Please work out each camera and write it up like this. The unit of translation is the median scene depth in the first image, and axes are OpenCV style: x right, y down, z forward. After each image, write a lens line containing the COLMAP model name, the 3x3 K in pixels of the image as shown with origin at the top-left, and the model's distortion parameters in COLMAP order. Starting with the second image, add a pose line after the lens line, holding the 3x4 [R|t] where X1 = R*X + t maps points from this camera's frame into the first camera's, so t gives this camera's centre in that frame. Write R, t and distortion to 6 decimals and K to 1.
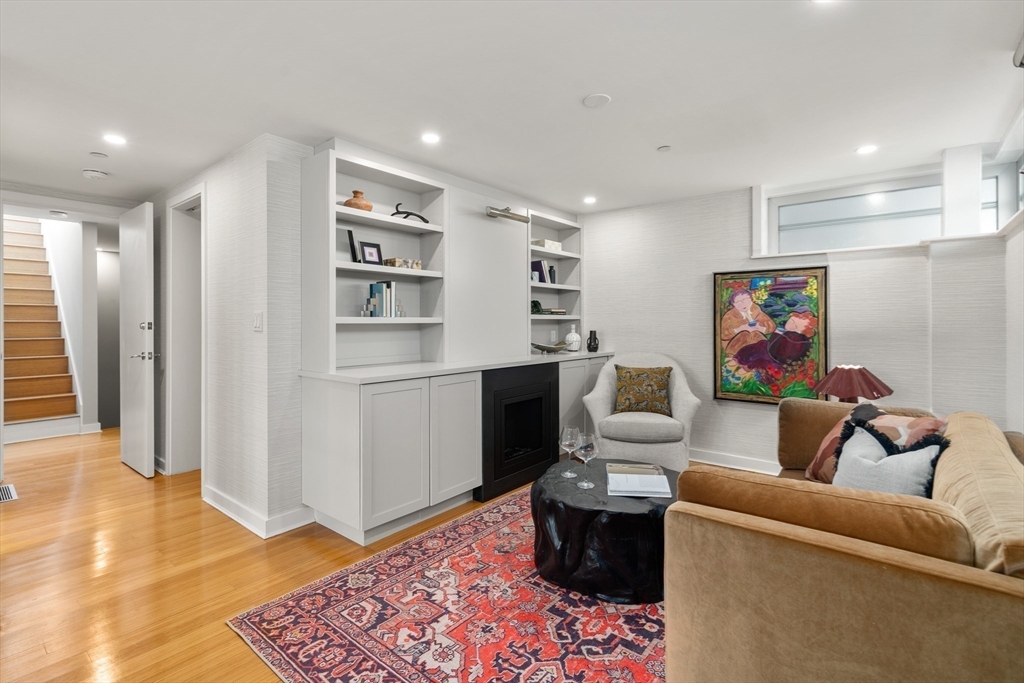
lens RADIAL K [[473.4, 0, 509.1], [0, 473.4, 319.9], [0, 0, 1]] dist [-0.004657, 0.002915]
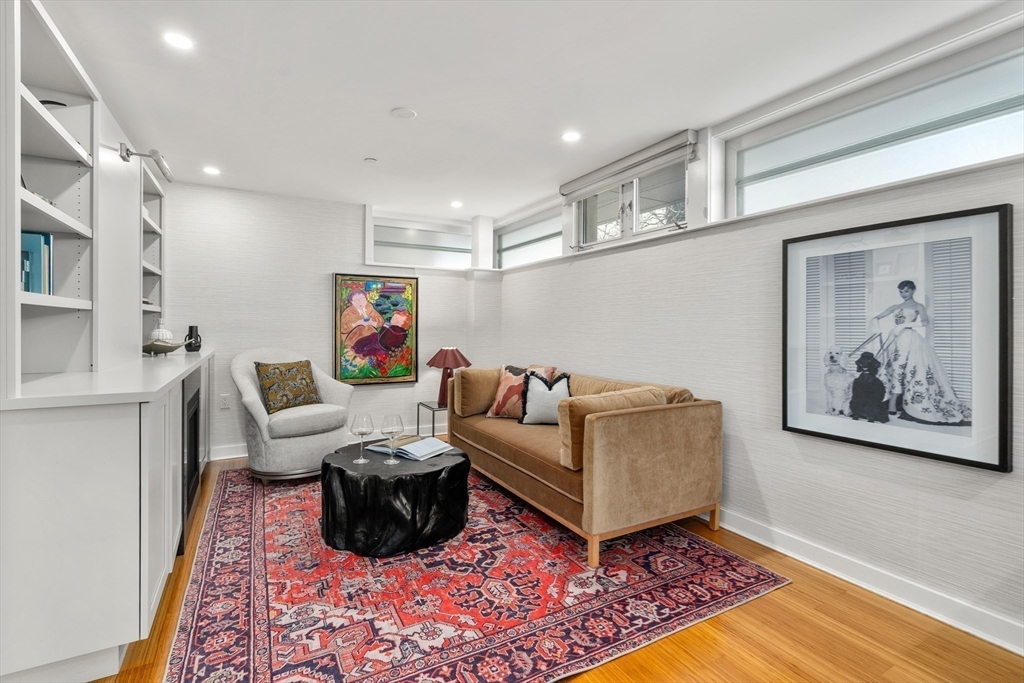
lens RADIAL K [[473.4, 0, 511.4], [0, 473.4, 327.7], [0, 0, 1]] dist [-0.004657, 0.002915]
pose [[0.370276, -0.001791, 0.928920, -0.708346], [-0.009276, 0.999941, 0.005625, 0.029653], [-0.928876, -0.010699, 0.370237, 0.325717]]
